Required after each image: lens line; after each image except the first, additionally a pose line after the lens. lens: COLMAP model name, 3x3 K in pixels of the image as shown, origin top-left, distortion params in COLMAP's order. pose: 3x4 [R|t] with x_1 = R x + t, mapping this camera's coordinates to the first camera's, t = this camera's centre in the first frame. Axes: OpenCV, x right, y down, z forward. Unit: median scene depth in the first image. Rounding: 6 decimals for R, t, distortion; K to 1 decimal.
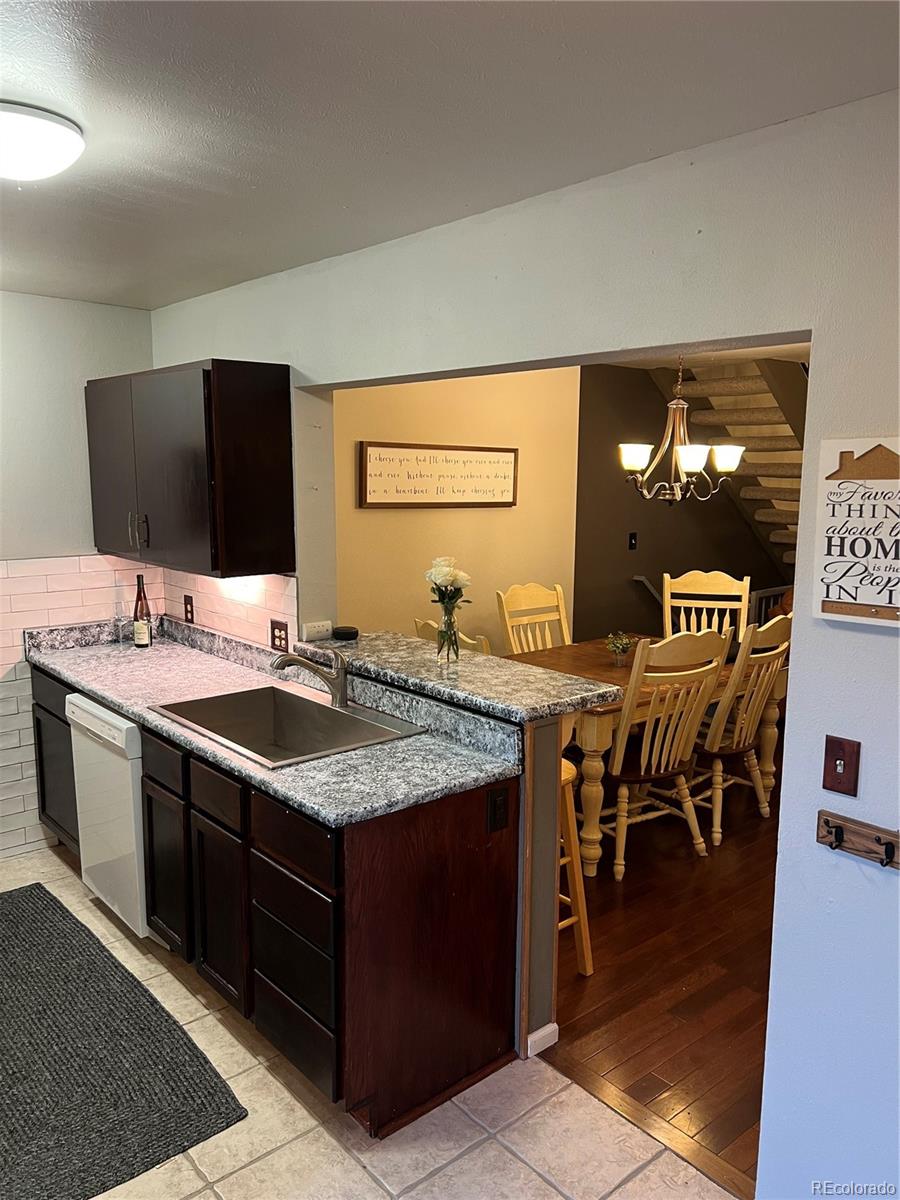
lens RADIAL K [[905.0, 0, 450.0], [0, 905.0, 599.8], [0, 0, 1]] dist [0.012652, 0.002741]
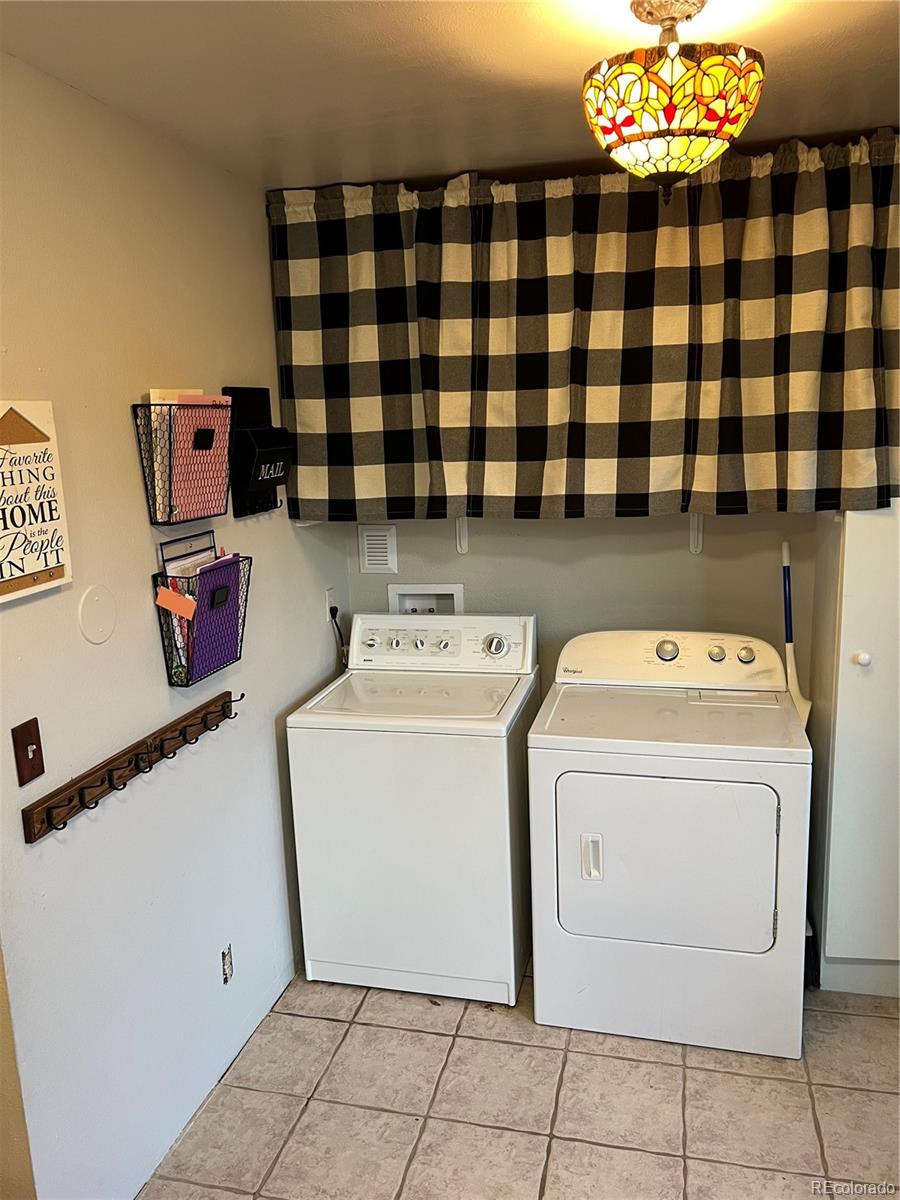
lens RADIAL K [[905.0, 0, 450.6], [0, 905.0, 599.6], [0, 0, 1]] dist [0.012652, 0.002741]
pose [[-0.577384, -0.143683, 0.803731, -0.587637], [0.146941, 0.950034, 0.275397, -0.170402], [-0.803142, 0.277110, -0.527421, 1.162680]]
